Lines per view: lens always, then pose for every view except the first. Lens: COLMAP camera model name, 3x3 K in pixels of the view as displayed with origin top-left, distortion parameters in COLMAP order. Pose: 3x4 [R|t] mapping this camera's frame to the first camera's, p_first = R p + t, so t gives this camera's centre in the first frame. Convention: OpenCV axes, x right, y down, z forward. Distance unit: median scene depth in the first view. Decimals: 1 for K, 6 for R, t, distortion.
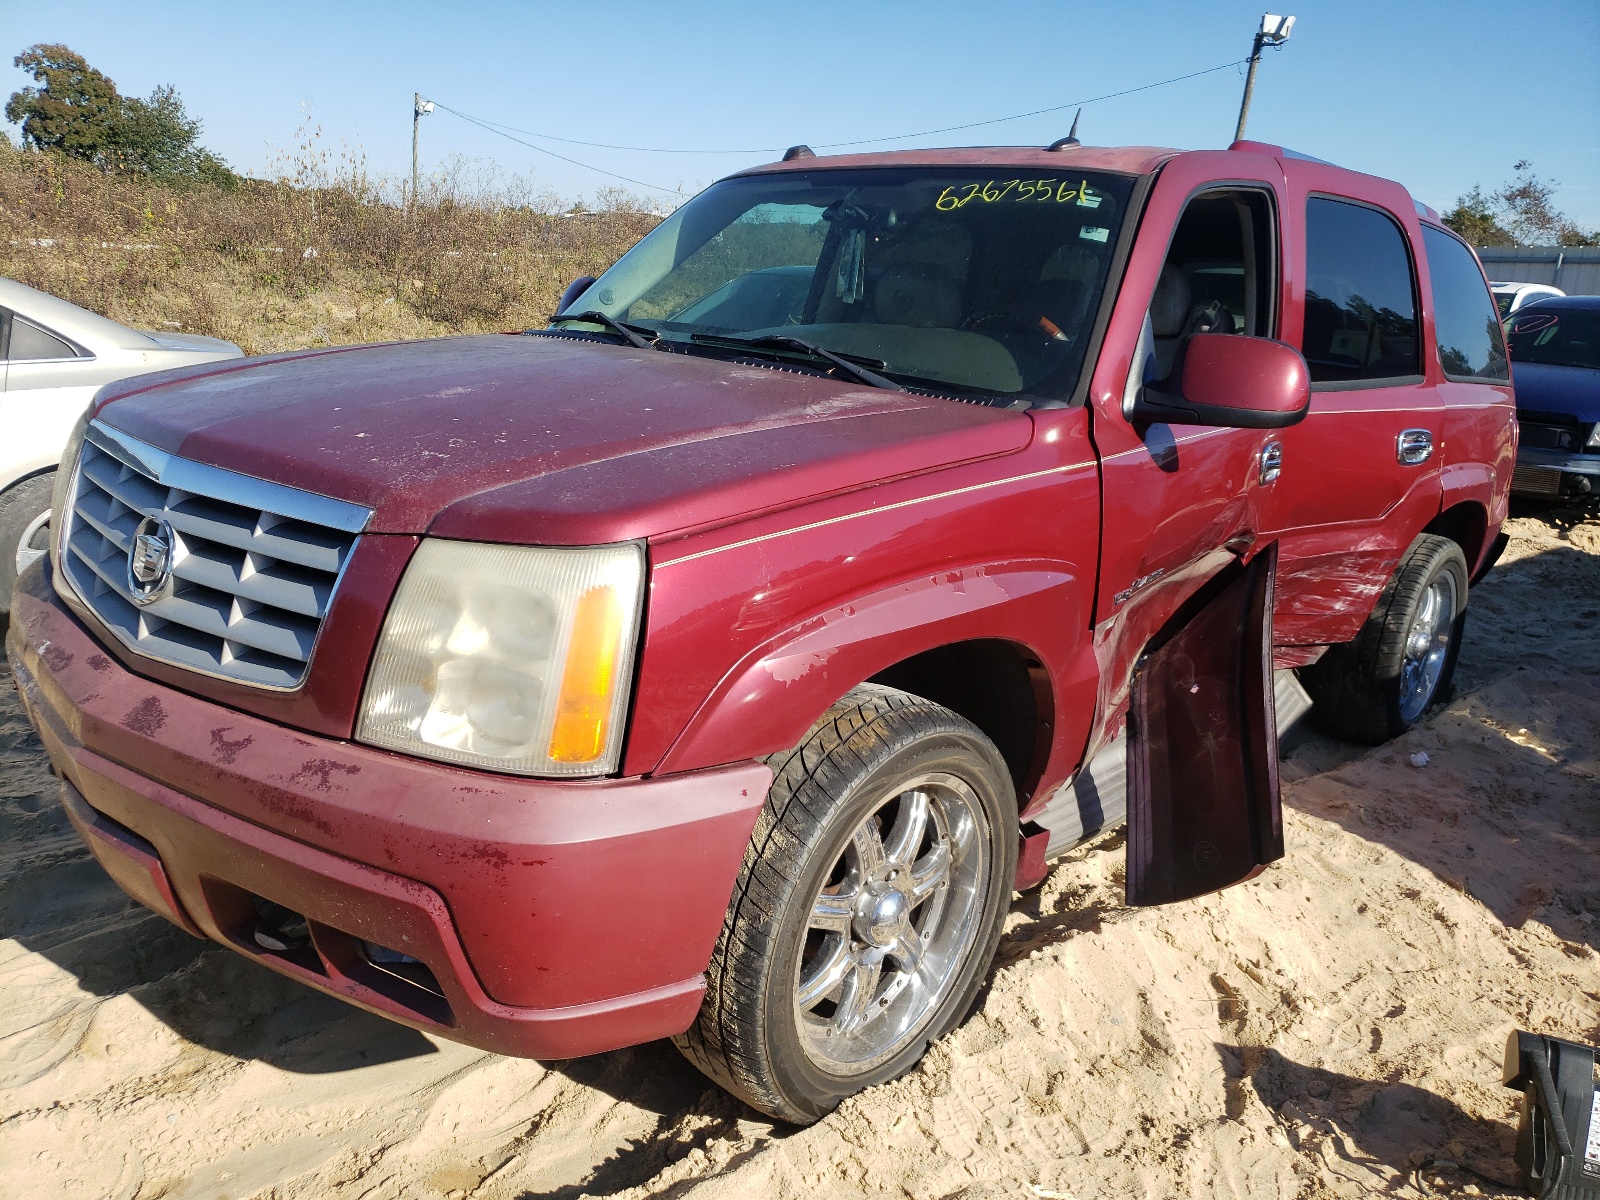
lens RADIAL K [[1212.2, 0, 800.9], [0, 1212.2, 607.7], [0, 0, 1]] dist [0.010882, 0.009235]
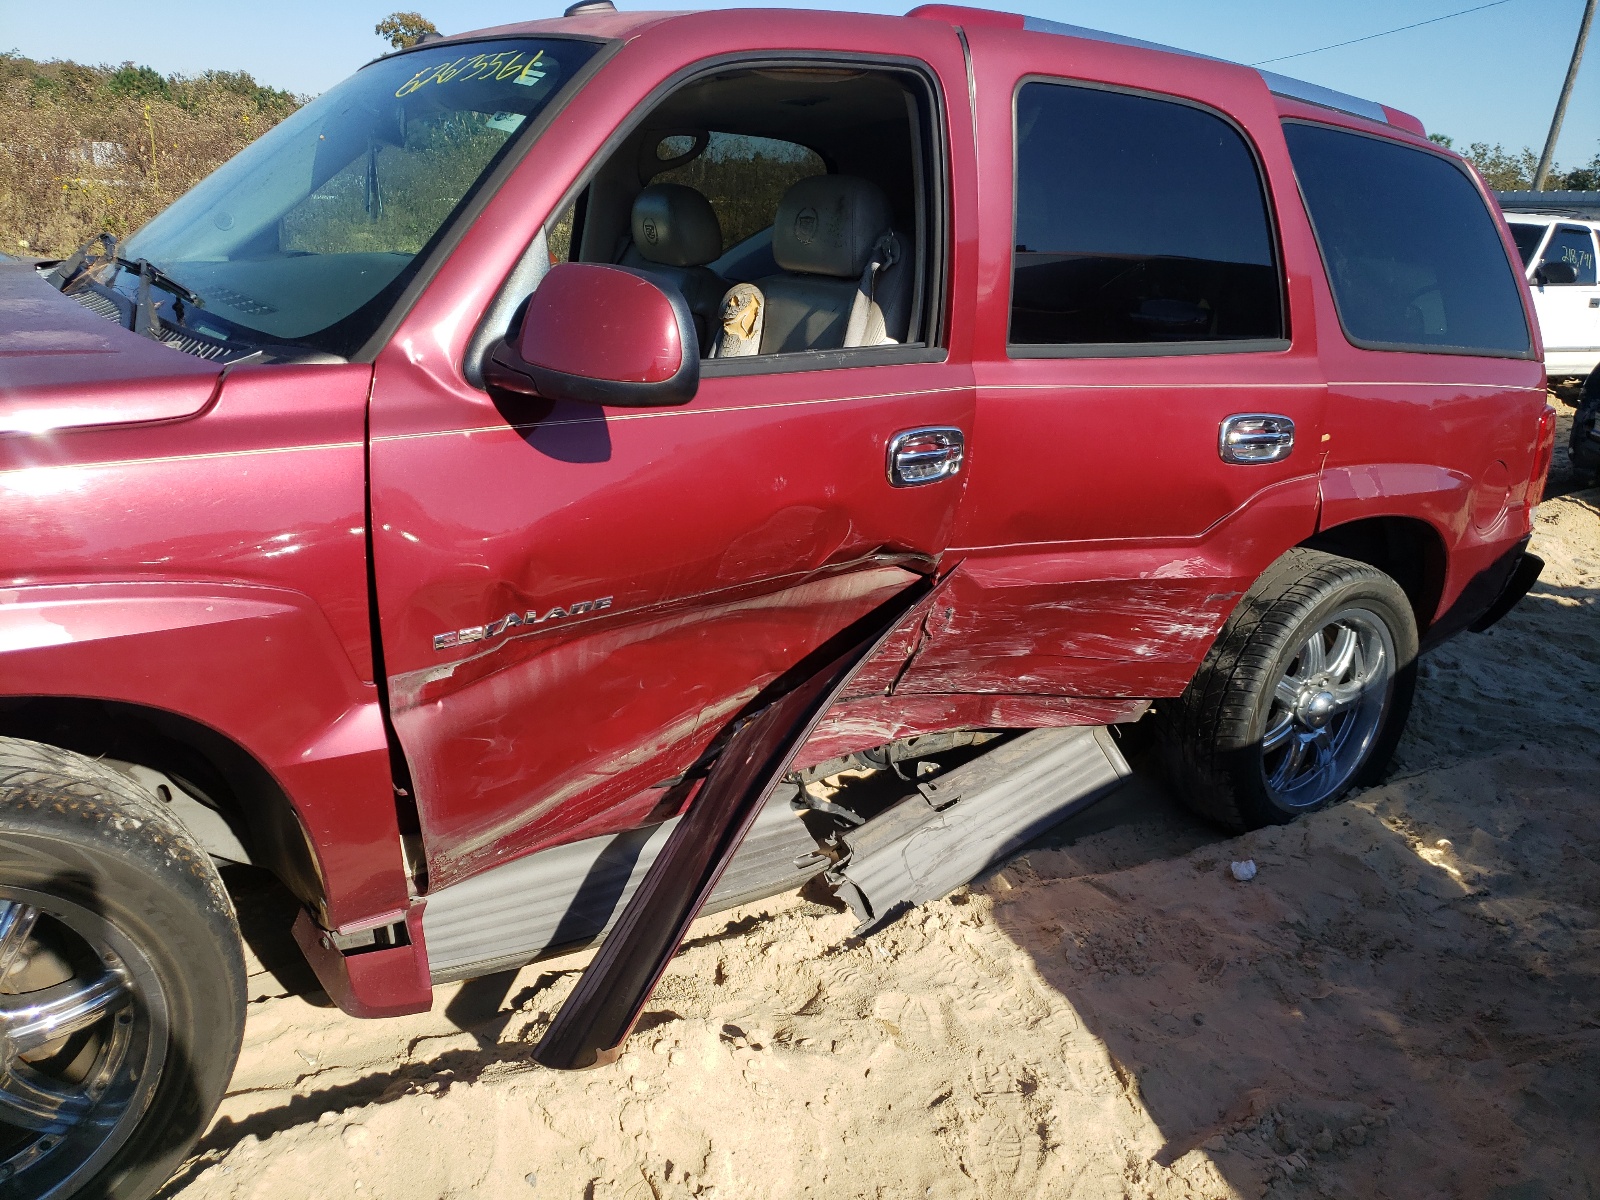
lens RADIAL K [[1212.2, 0, 799.4], [0, 1212.2, 591.6], [0, 0, 1]] dist [0.010882, 0.009235]
pose [[0.970996, 0.069829, -0.228672, 0.404437], [-0.063814, 0.997396, 0.033601, -0.047976], [0.230423, -0.018034, 0.972924, 0.236691]]
